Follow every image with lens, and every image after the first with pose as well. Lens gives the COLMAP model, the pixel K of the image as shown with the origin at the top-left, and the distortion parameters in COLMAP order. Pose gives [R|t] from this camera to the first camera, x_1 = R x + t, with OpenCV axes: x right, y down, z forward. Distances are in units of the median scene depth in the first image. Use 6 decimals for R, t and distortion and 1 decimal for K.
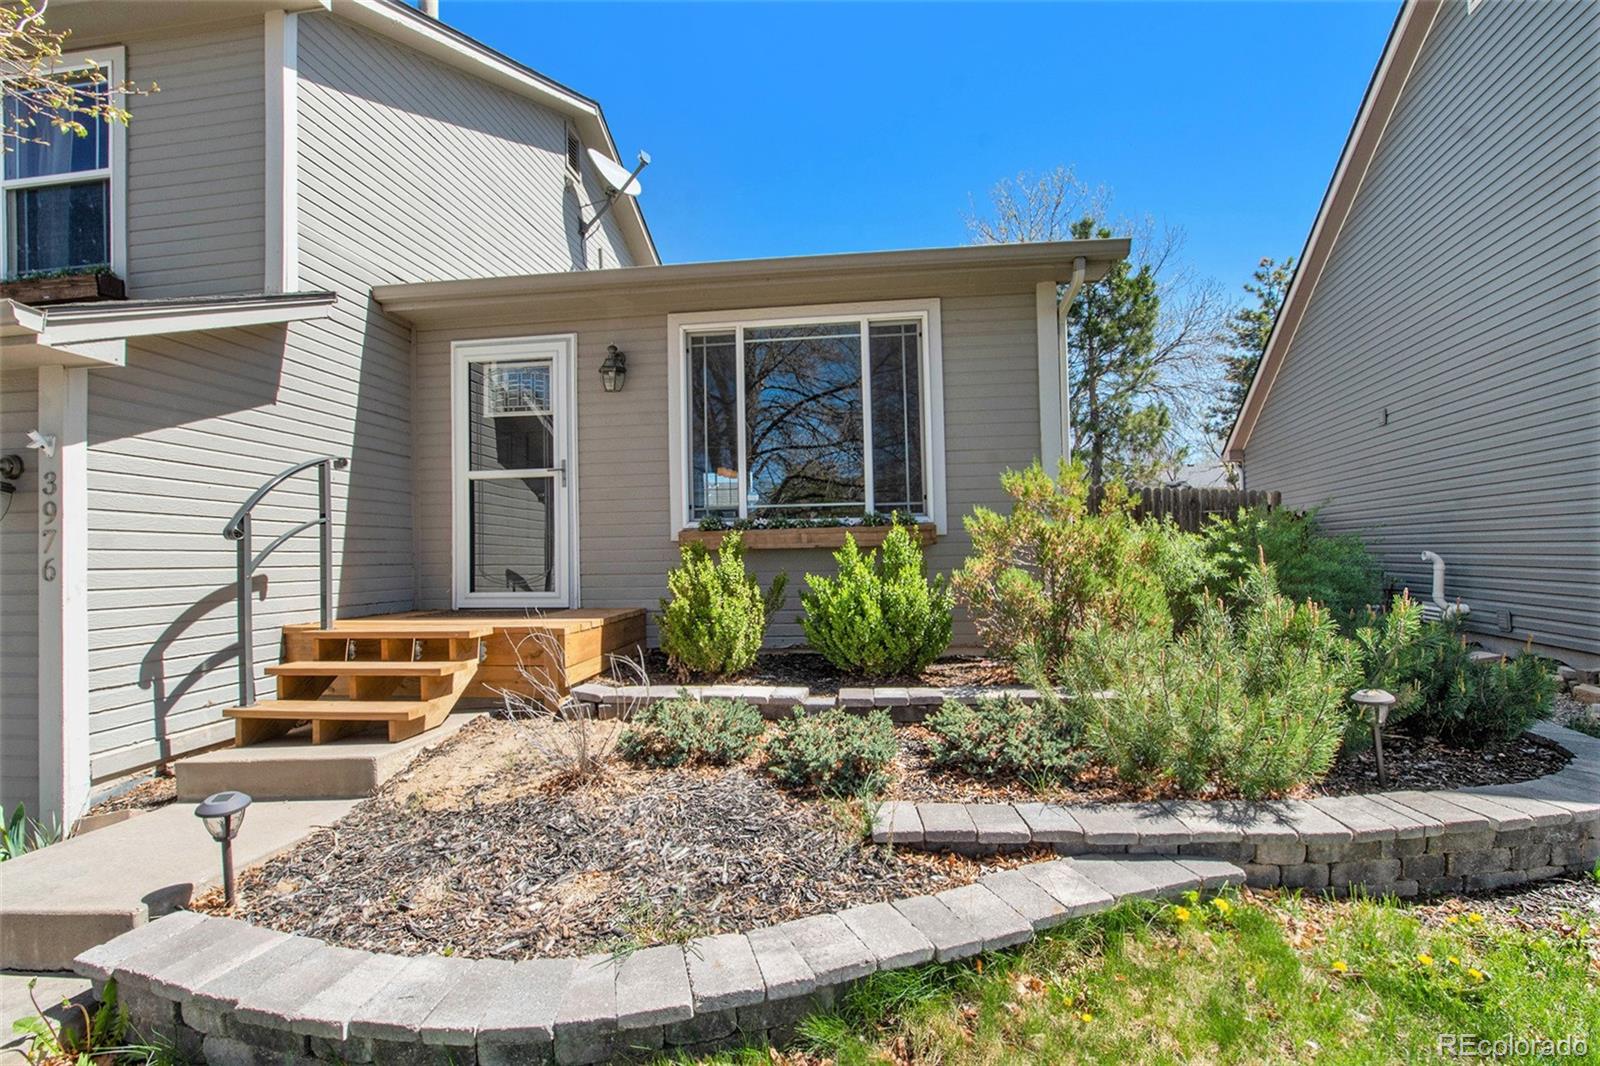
lens RADIAL K [[725.1, 0, 801.7], [0, 725.1, 526.4], [0, 0, 1]] dist [-0.021260, 0.007028]
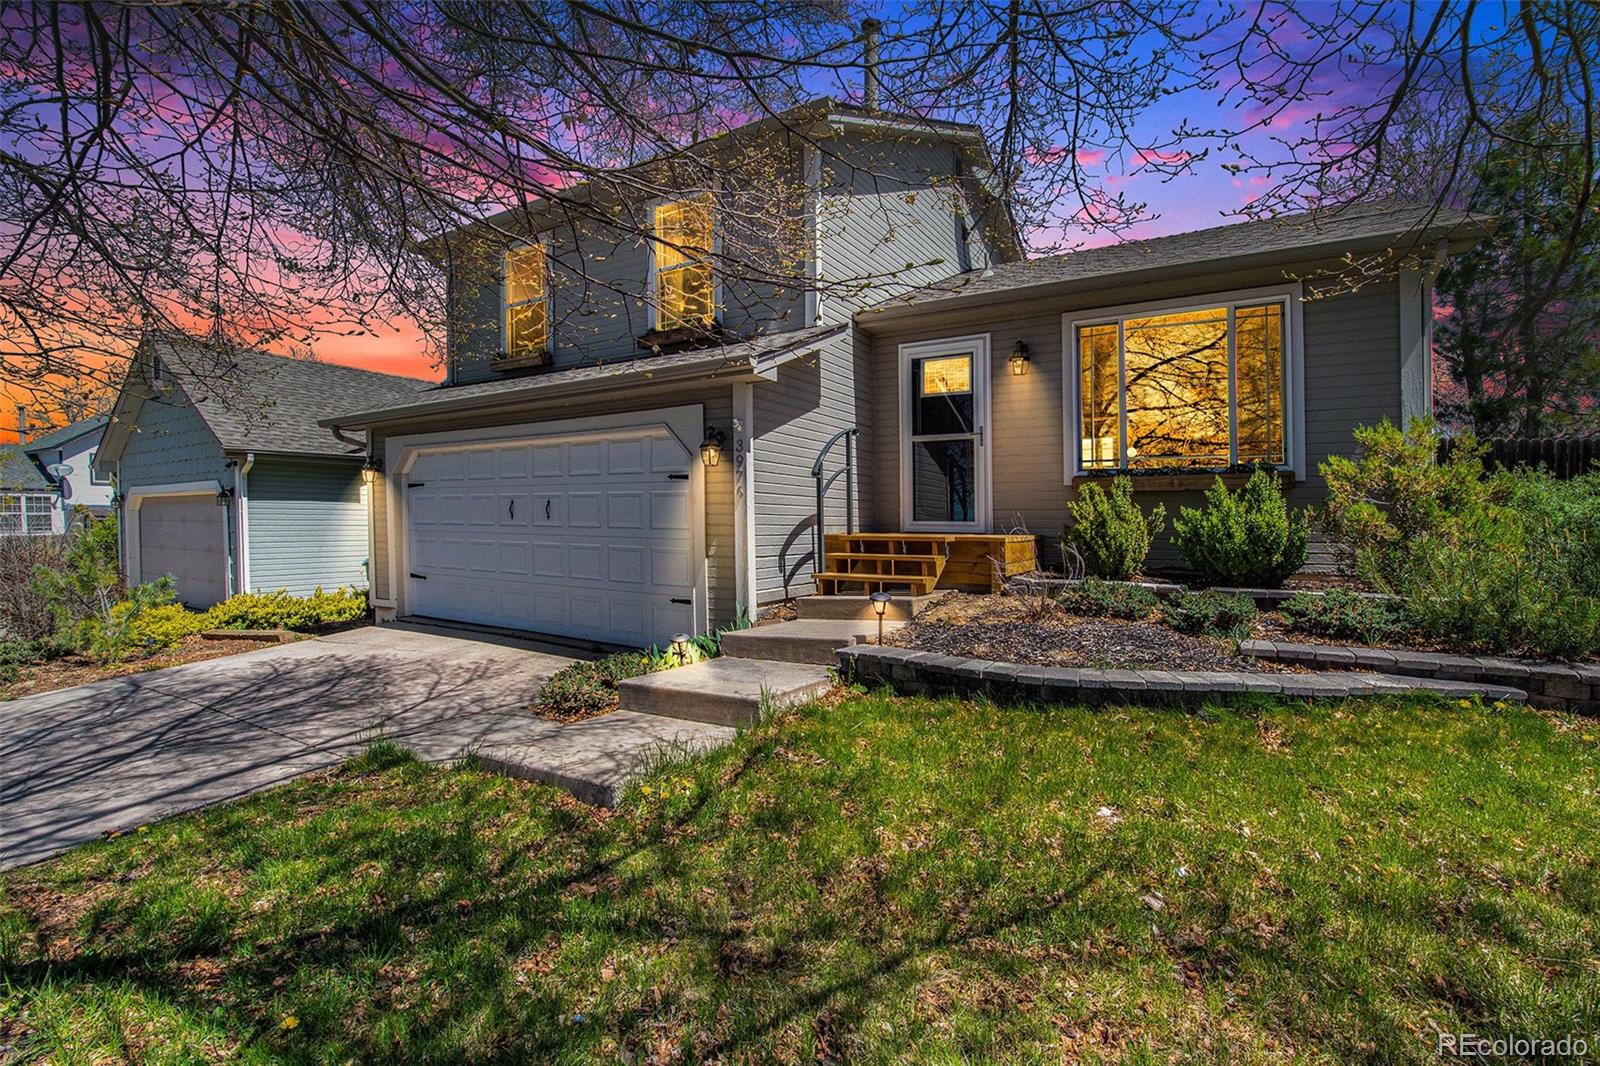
lens RADIAL K [[782.3, 0, 802.2], [0, 782.3, 502.8], [0, 0, 1]] dist [0.003310, 0.000674]
pose [[0.923805, 0.013643, -0.382620, -0.094639], [-0.009057, 0.999864, 0.013784, 0.046905], [0.382756, -0.009268, 0.923803, -0.660697]]
